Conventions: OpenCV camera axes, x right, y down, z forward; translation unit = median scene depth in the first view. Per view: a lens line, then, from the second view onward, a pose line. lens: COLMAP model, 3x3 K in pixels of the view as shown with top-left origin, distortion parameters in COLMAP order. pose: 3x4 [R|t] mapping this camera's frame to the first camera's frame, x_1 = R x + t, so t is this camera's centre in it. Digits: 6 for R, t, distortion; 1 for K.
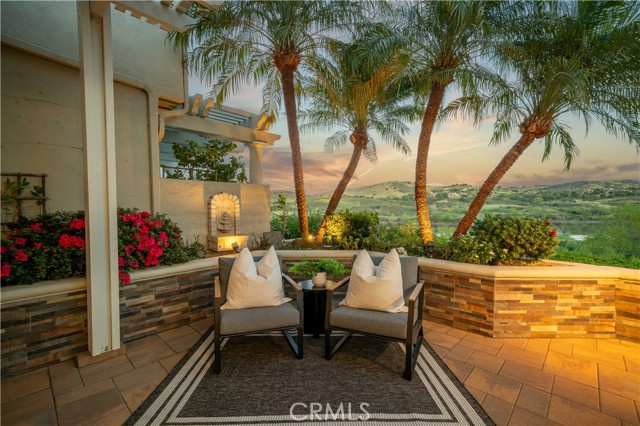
lens RADIAL K [[285.1, 0, 320.0], [0, 285.1, 213.0], [0, 0, 1]] dist [0.009152, 0.004170]
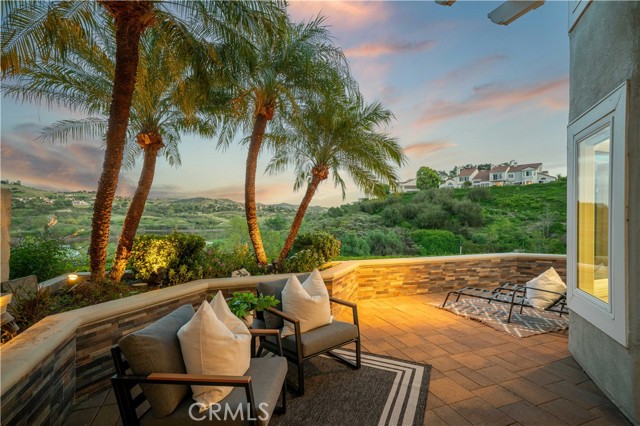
lens RADIAL K [[292.3, 0, 320.0], [0, 292.3, 213.0], [0, 0, 1]] dist [0.010618, 0.000595]
pose [[0.429648, 0.019959, 0.902776, -0.635601], [0.014387, 0.999477, -0.028944, -0.048854], [-0.902882, 0.025424, 0.429137, 0.386316]]
